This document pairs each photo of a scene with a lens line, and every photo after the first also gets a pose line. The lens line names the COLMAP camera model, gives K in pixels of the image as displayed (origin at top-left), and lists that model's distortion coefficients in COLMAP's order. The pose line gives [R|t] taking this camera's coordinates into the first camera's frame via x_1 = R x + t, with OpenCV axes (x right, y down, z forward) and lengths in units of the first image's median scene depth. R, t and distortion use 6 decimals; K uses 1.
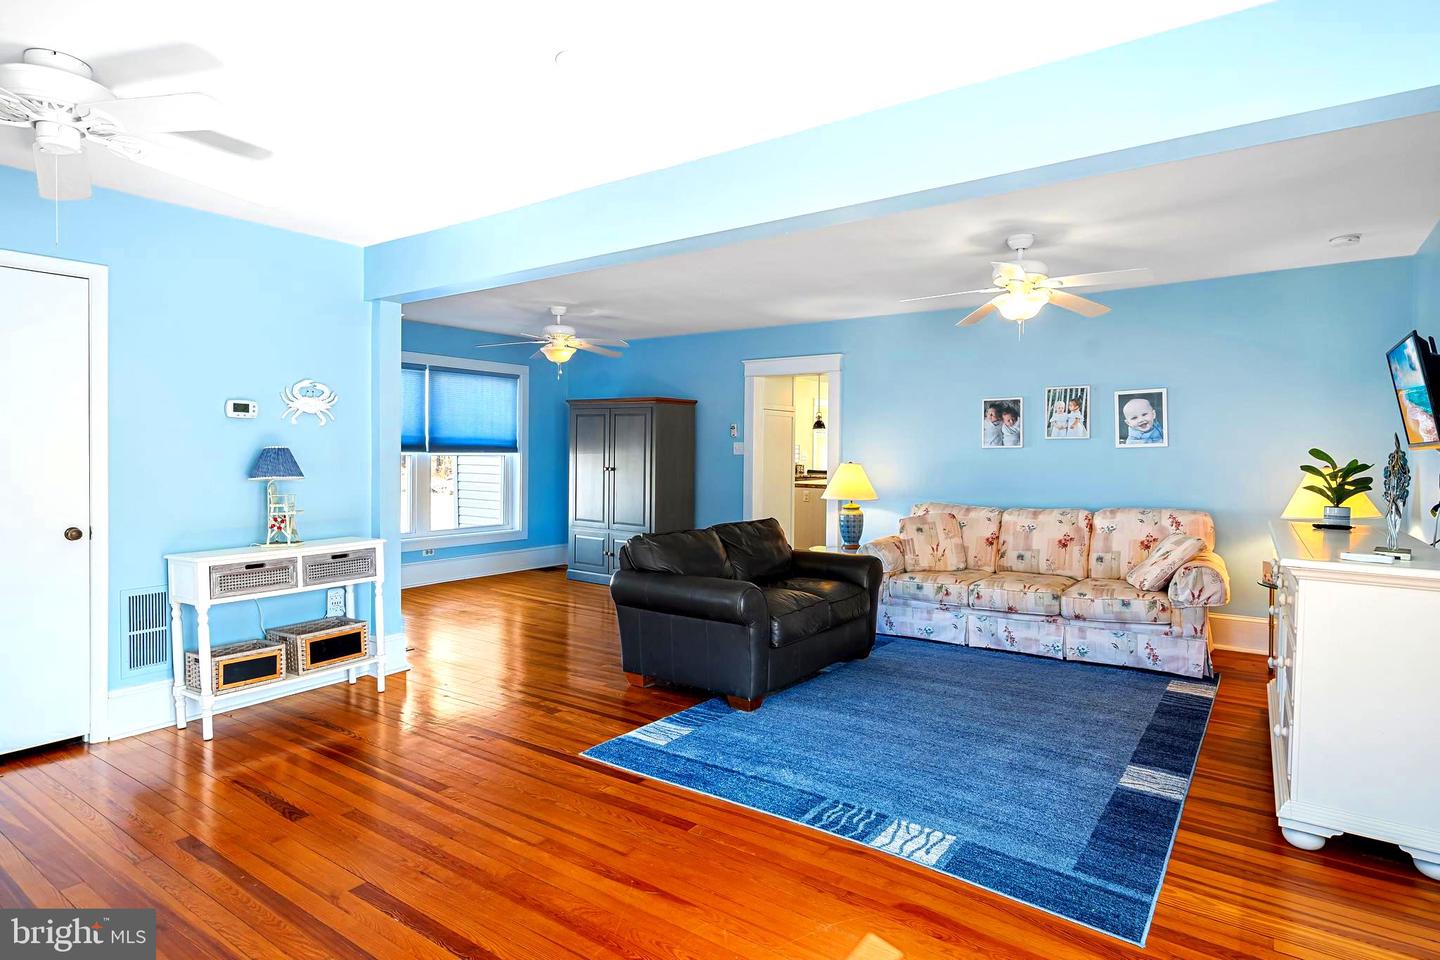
lens RADIAL K [[794.7, 0, 715.9], [0, 794.7, 460.2], [0, 0, 1]] dist [0.004367, 0.001624]
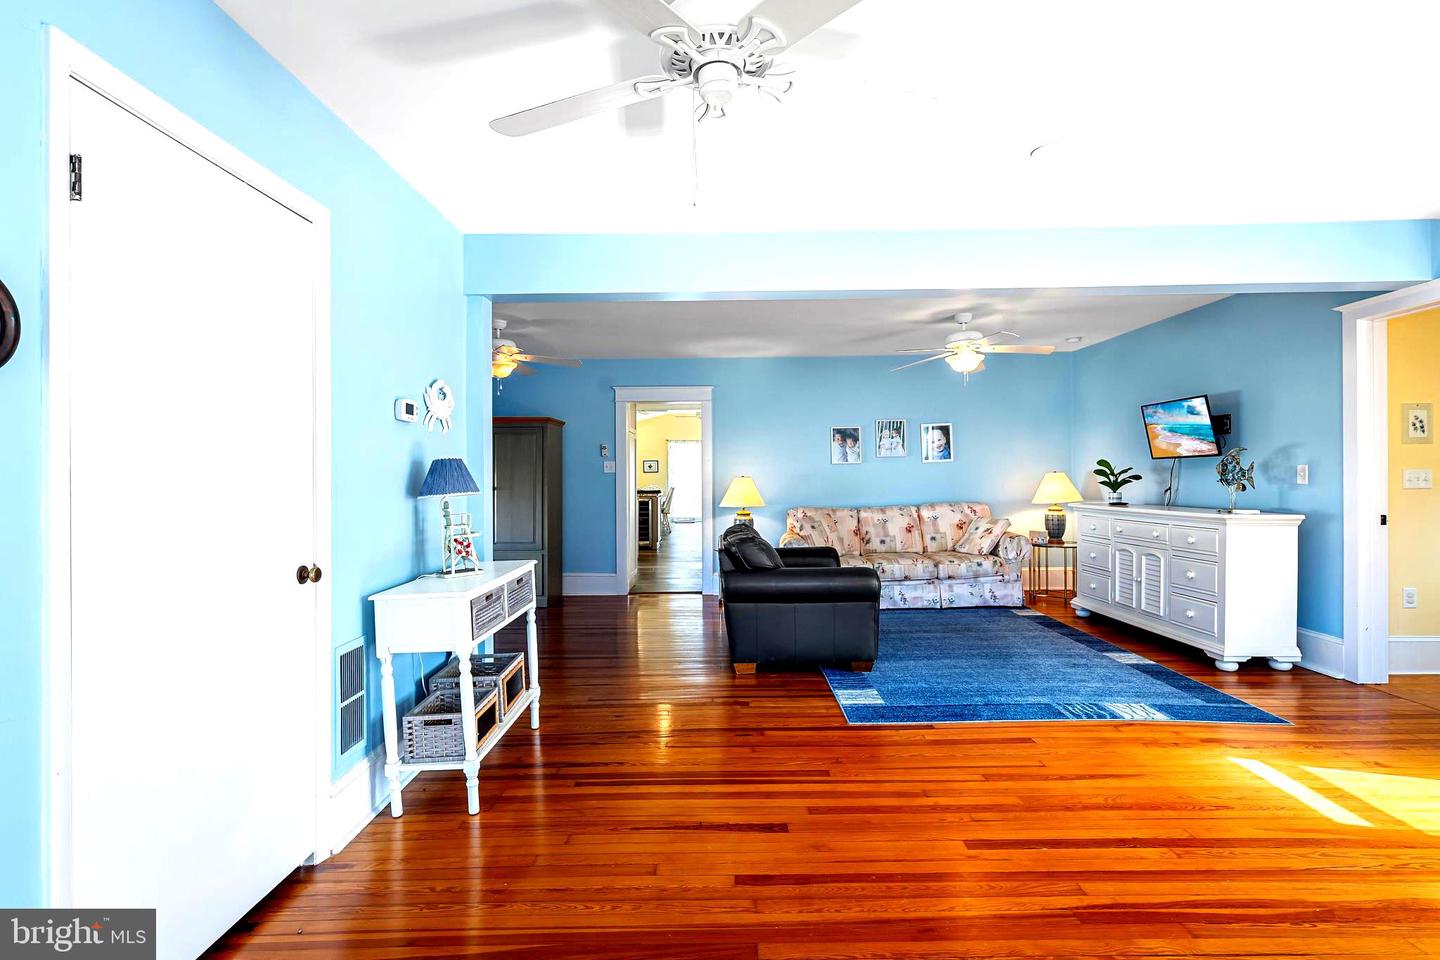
lens RADIAL K [[701.2, 0, 720.0], [0, 701.2, 480.0], [0, 0, 1]] dist [-0.002415, 0.000154]
pose [[0.812881, -0.016058, 0.582209, -0.656161], [0.020863, 0.999781, -0.001553, 0.012323], [-0.582056, 0.013409, 0.813038, 0.205730]]
